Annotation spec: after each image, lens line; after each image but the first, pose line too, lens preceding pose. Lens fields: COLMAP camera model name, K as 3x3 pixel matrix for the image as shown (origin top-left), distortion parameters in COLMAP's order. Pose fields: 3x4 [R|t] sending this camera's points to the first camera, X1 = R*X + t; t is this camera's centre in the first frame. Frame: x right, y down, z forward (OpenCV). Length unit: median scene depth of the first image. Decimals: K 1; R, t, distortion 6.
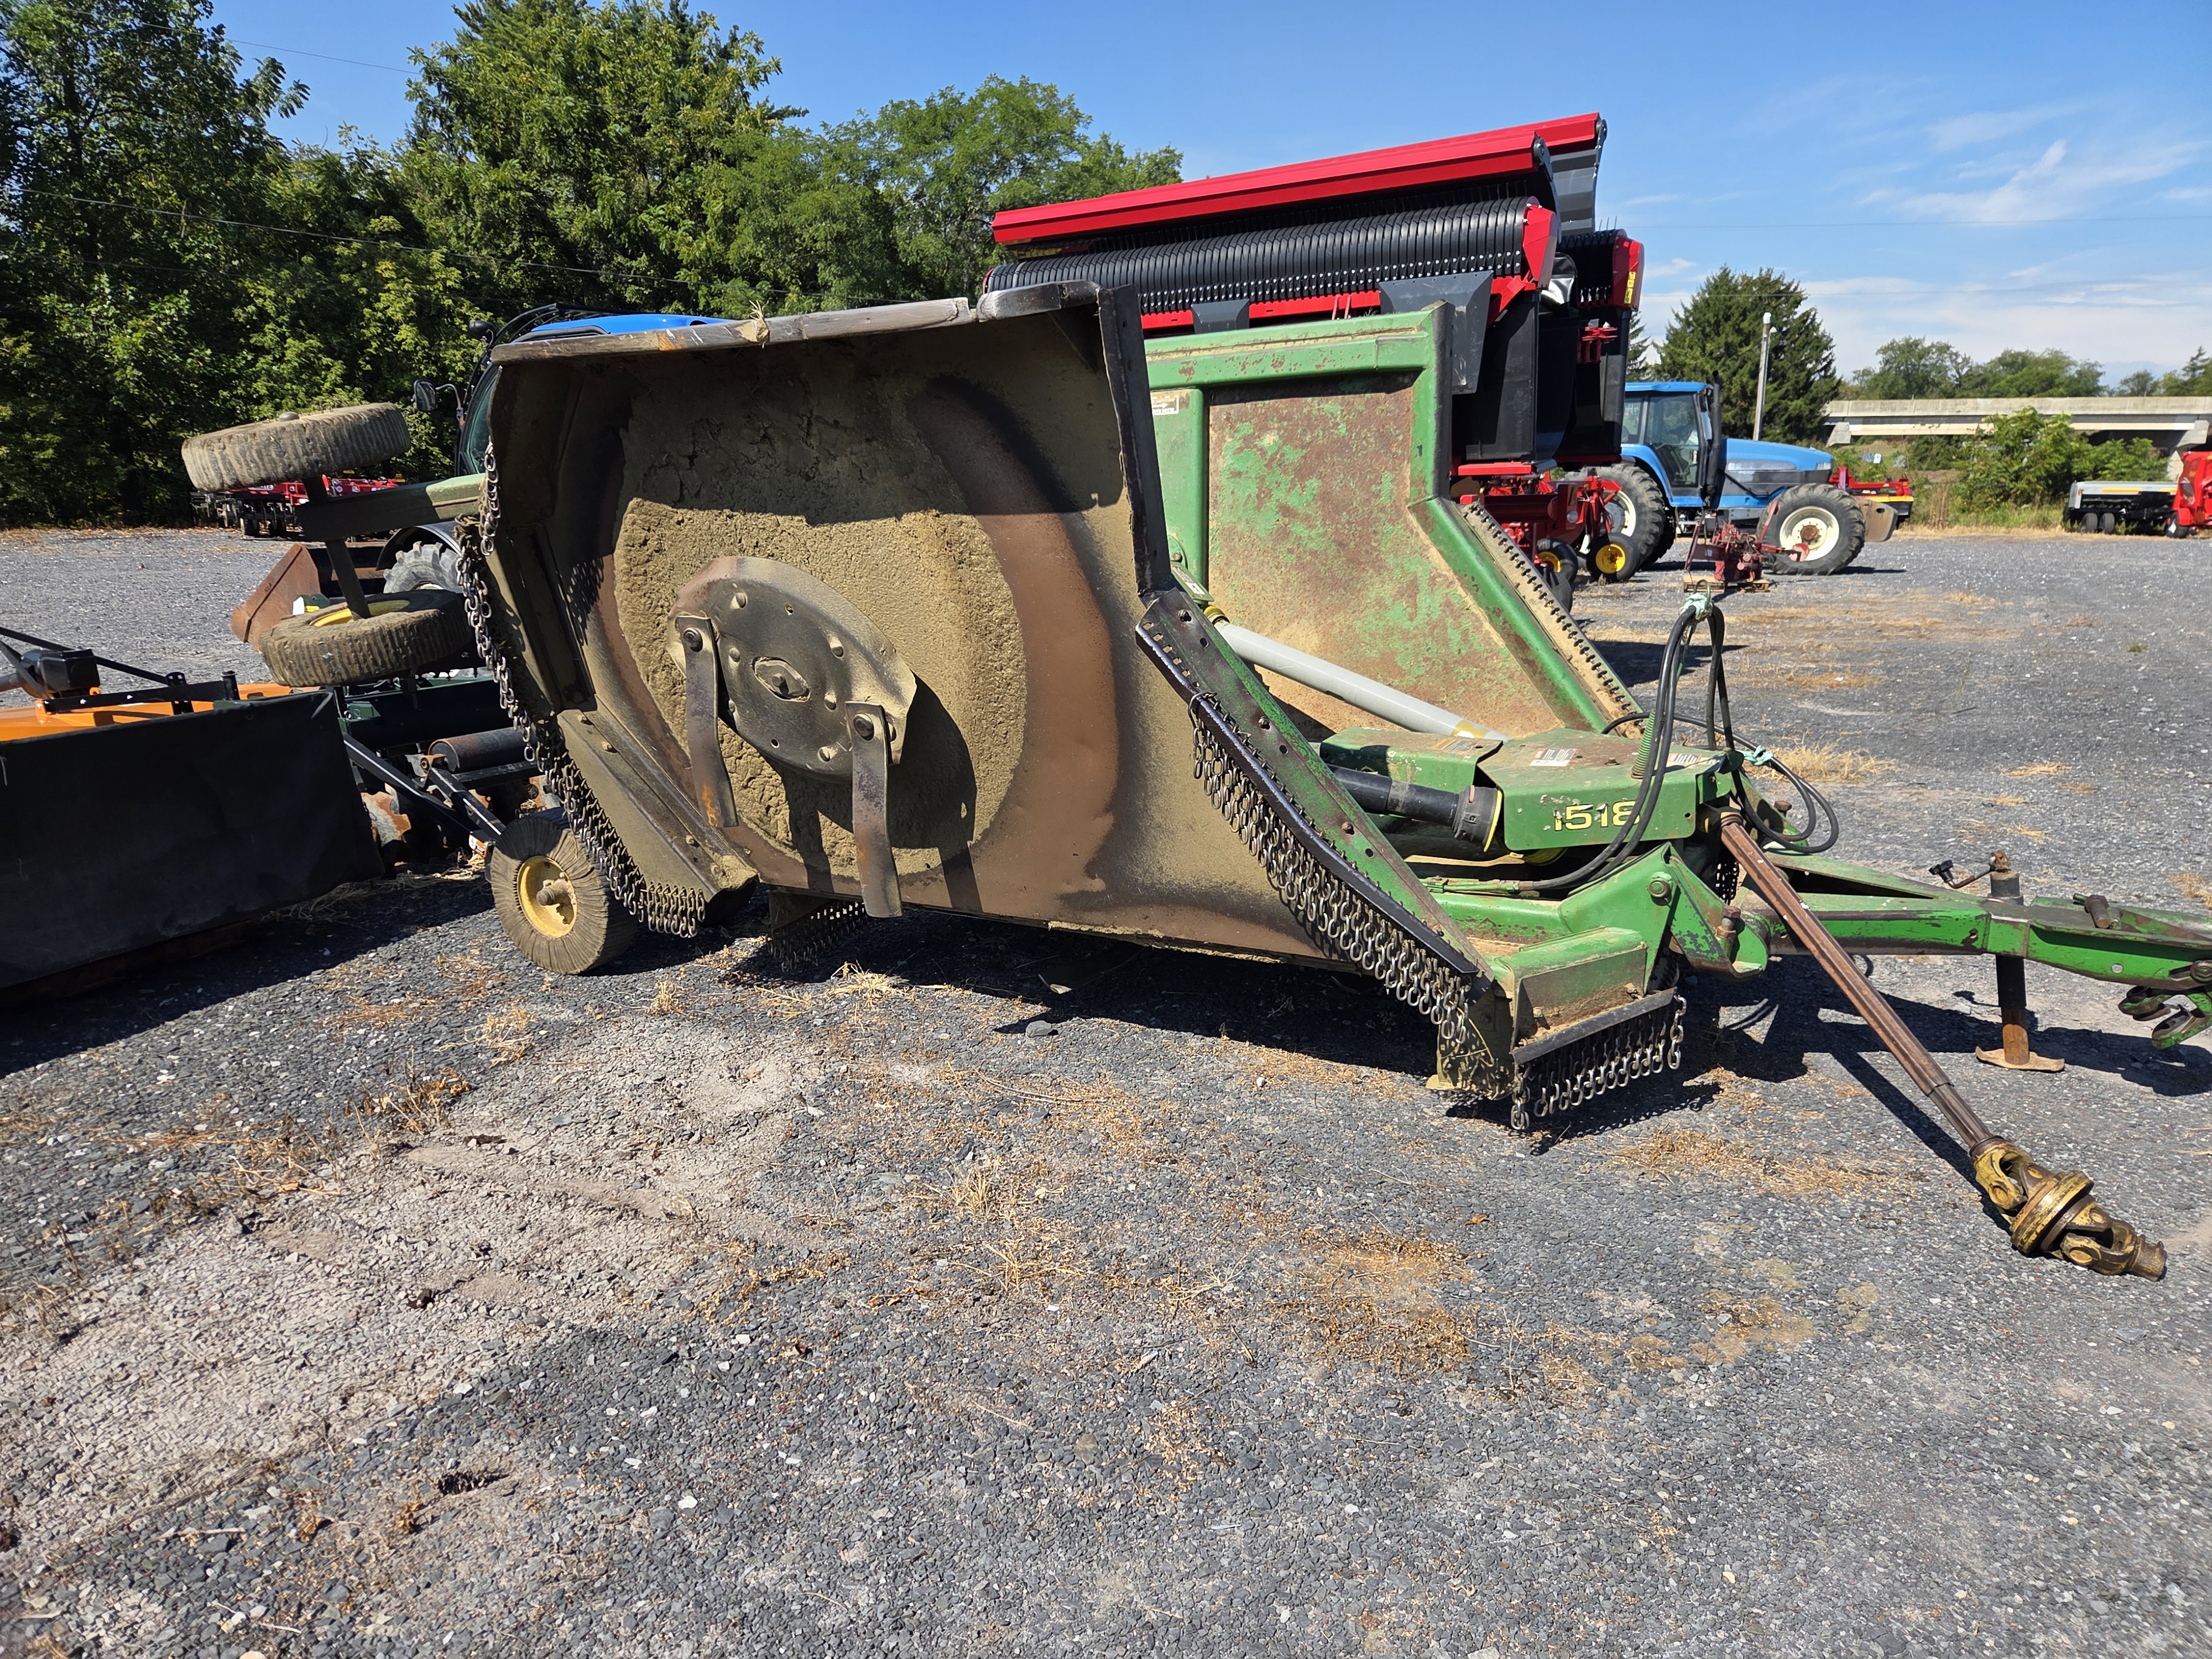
lens RADIAL K [[1500.7, 0, 1106.0], [0, 1500.7, 829.5], [0, 0, 1]] dist [0.068991, -0.052870]
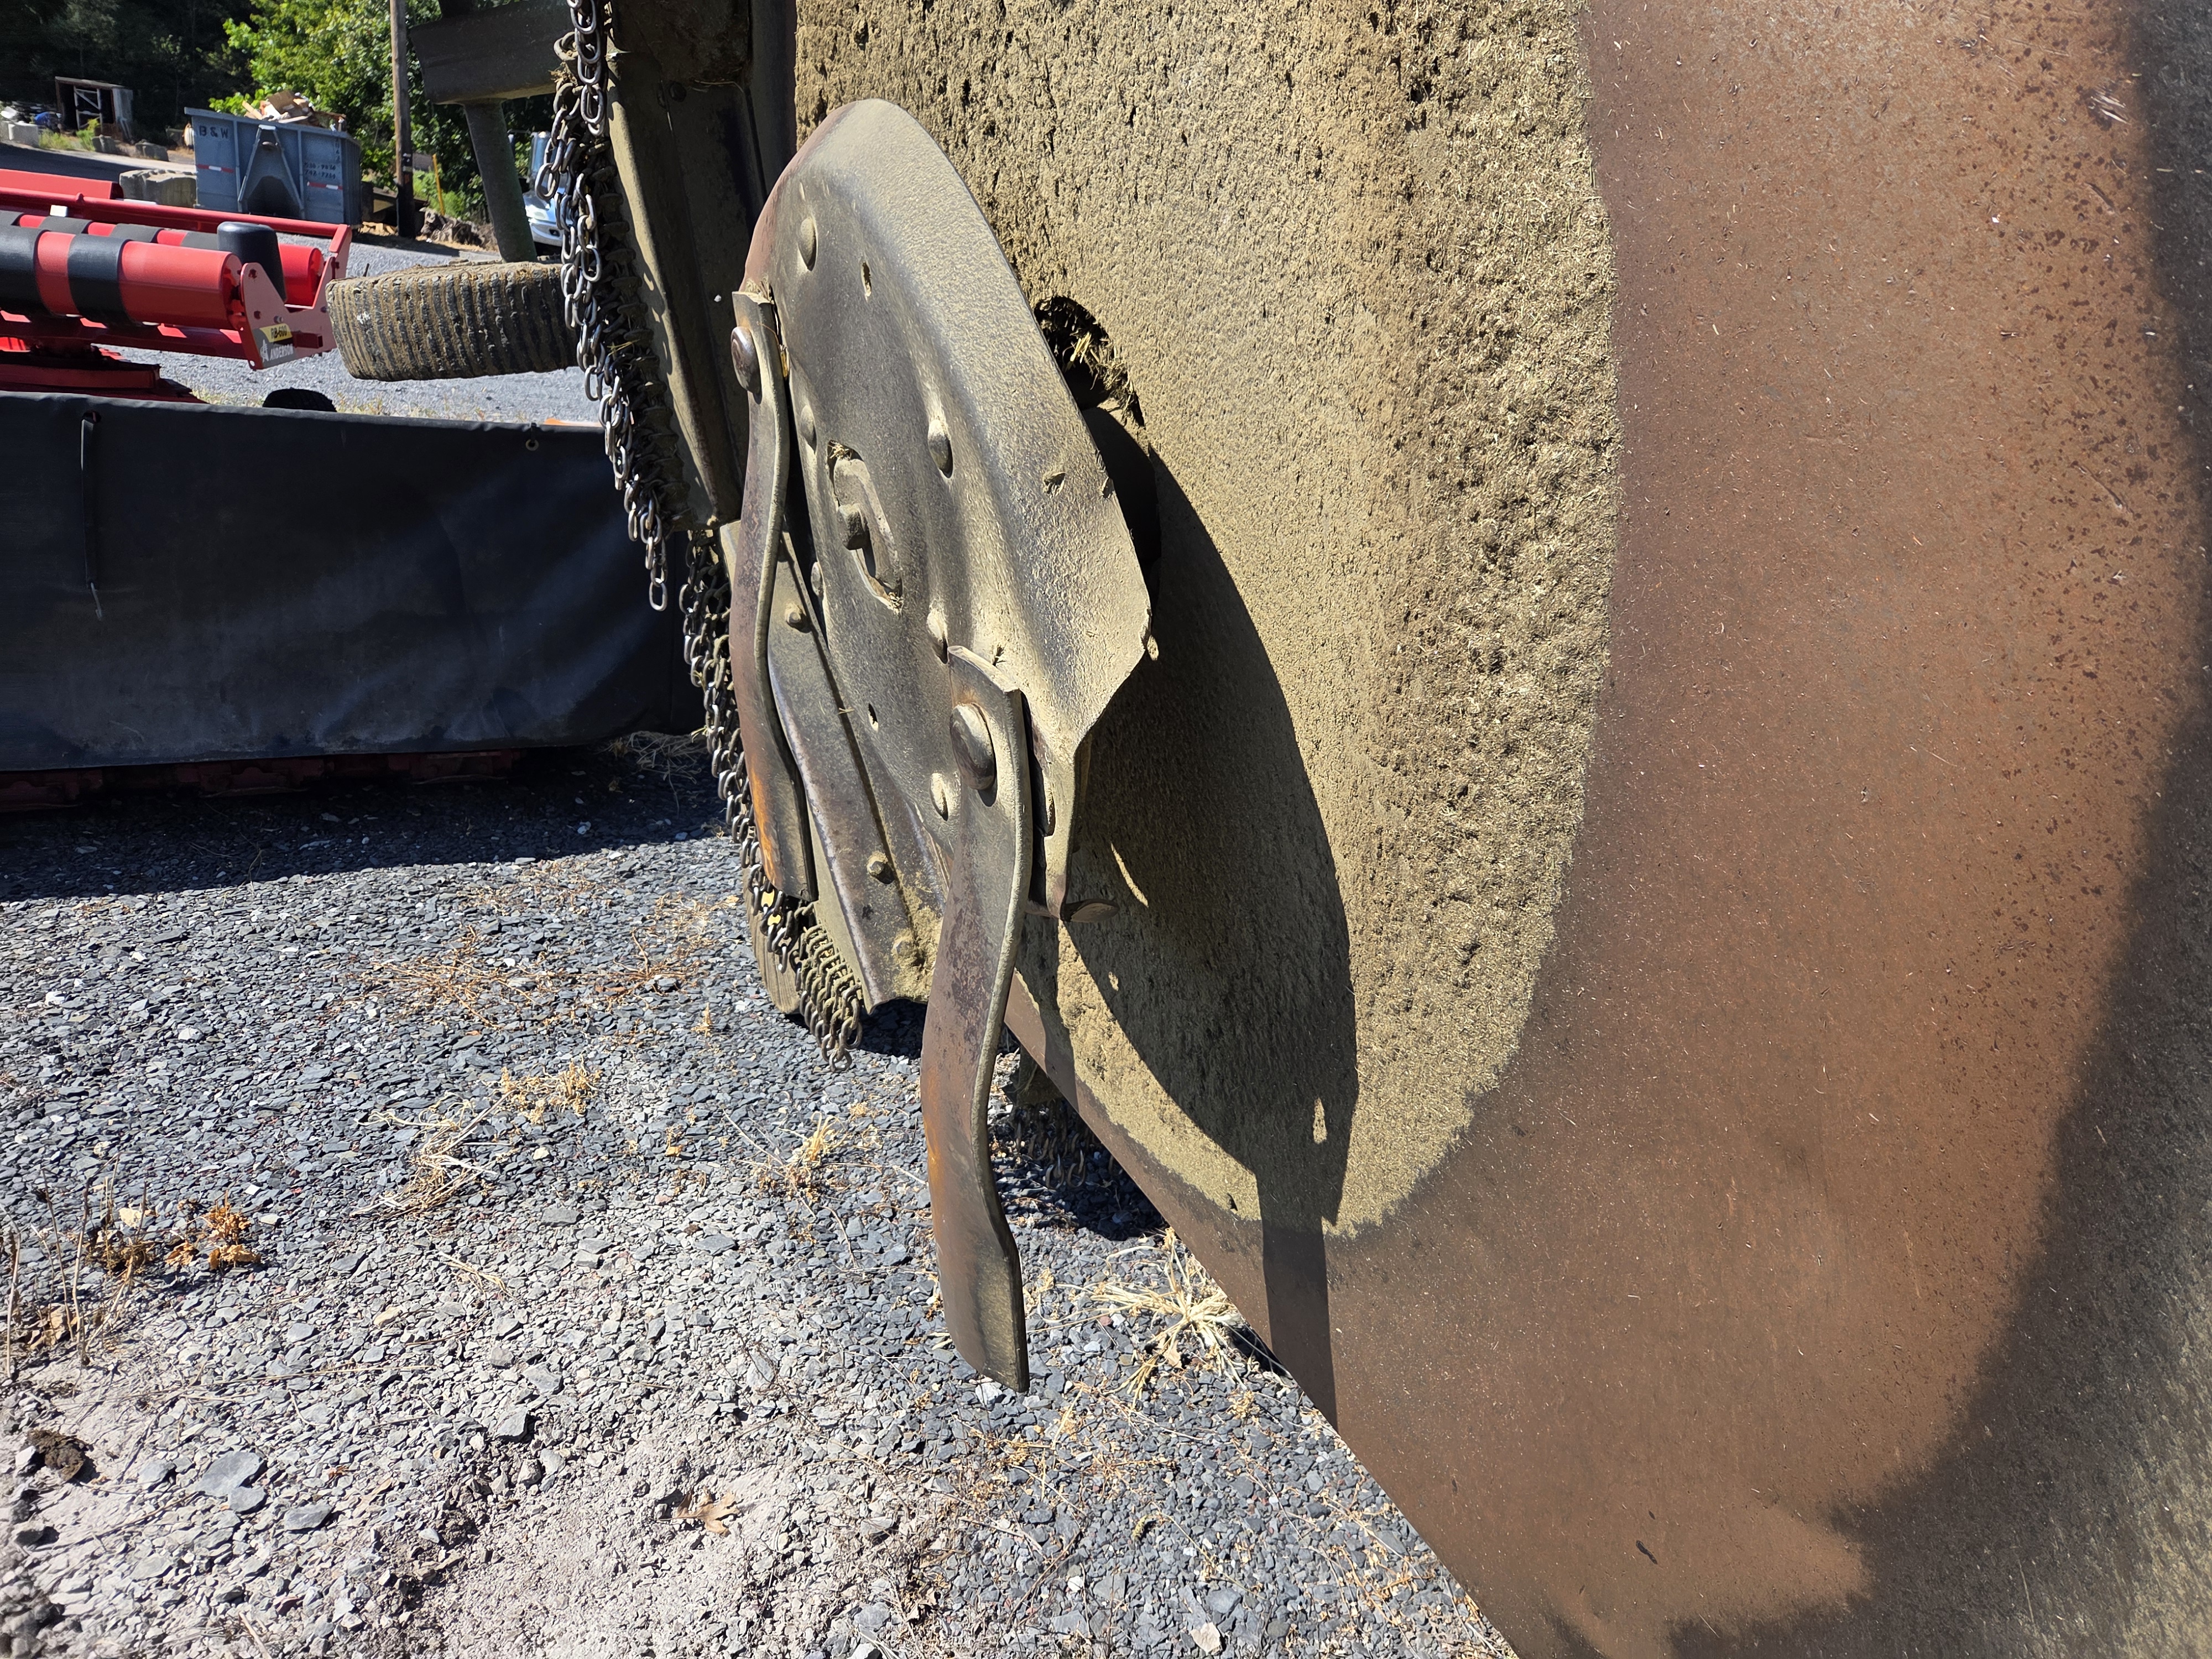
lens RADIAL K [[1500.7, 0, 1106.0], [0, 1500.7, 829.5], [0, 0, 1]] dist [0.068991, -0.052870]
pose [[0.810331, 0.291909, -0.508088, -0.001914], [-0.247246, 0.956446, 0.155178, -0.101726], [0.531256, -0.000123, 0.847211, 0.776096]]
